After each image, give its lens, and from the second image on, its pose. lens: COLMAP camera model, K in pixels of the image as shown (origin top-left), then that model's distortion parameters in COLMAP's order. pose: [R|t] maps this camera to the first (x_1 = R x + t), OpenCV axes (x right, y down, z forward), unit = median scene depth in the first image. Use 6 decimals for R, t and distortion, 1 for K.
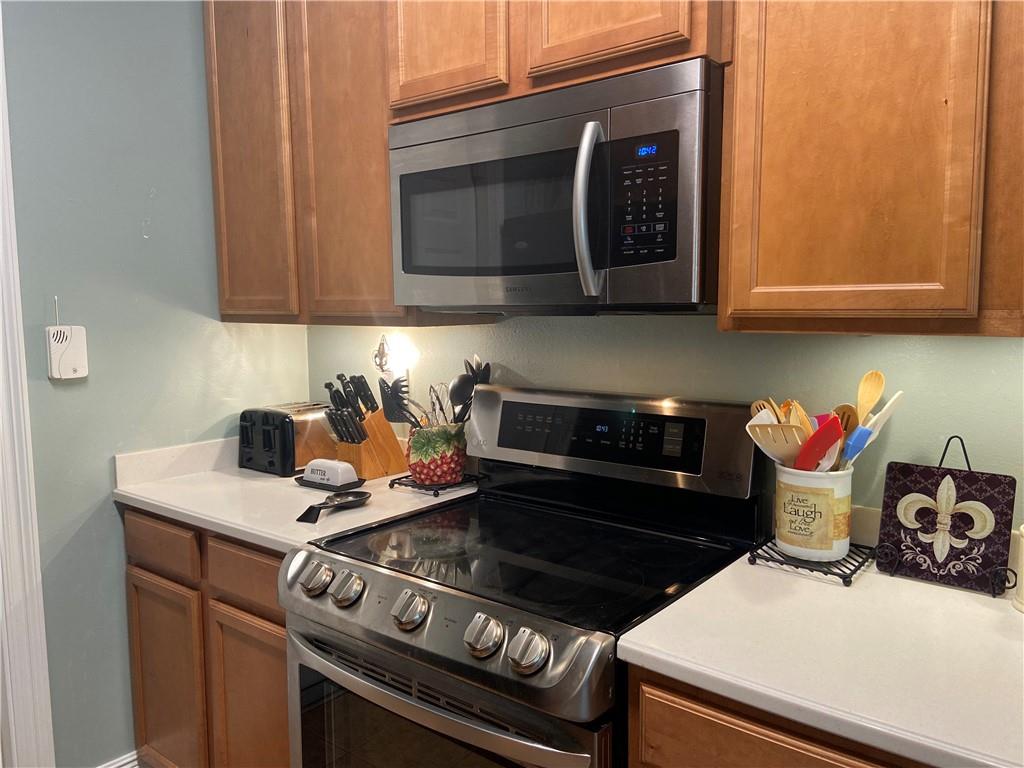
lens RADIAL K [[771.5, 0, 512.9], [0, 771.5, 384.4], [0, 0, 1]] dist [0.056627, -0.005840]
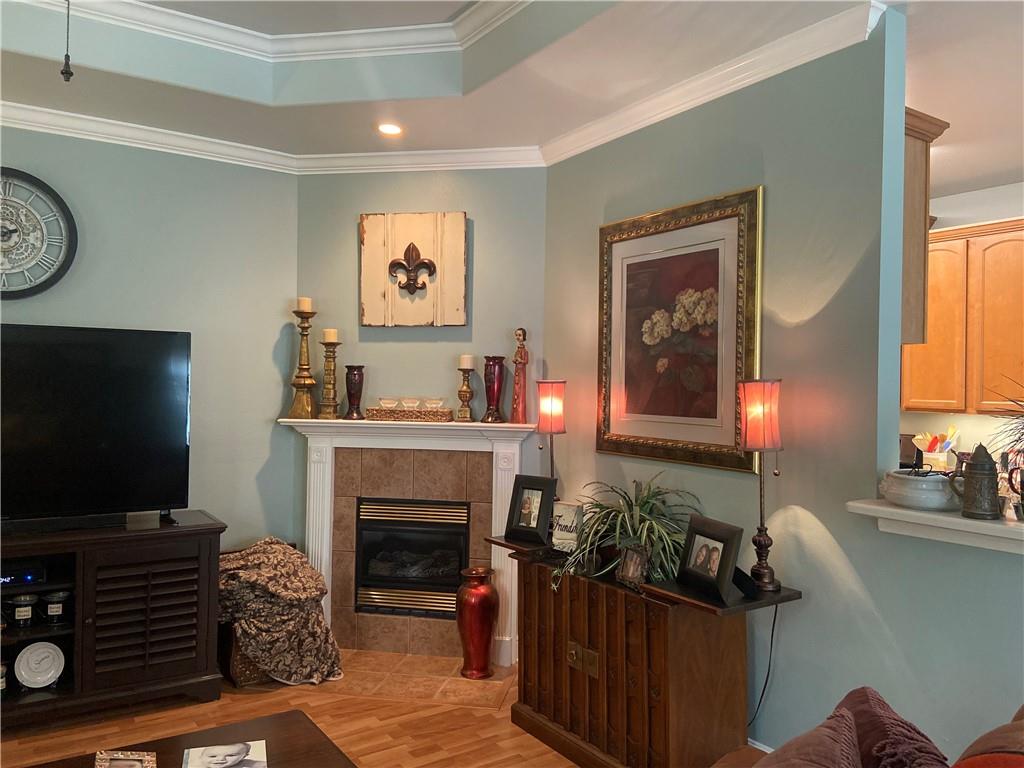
lens RADIAL K [[771.5, 0, 510.8], [0, 771.5, 382.1], [0, 0, 1]] dist [0.056627, -0.005840]
pose [[0.956141, 0.022109, -0.292073, -0.399350], [-0.054254, 0.993261, -0.102419, 0.259528], [0.287840, 0.113773, 0.950896, -2.903433]]
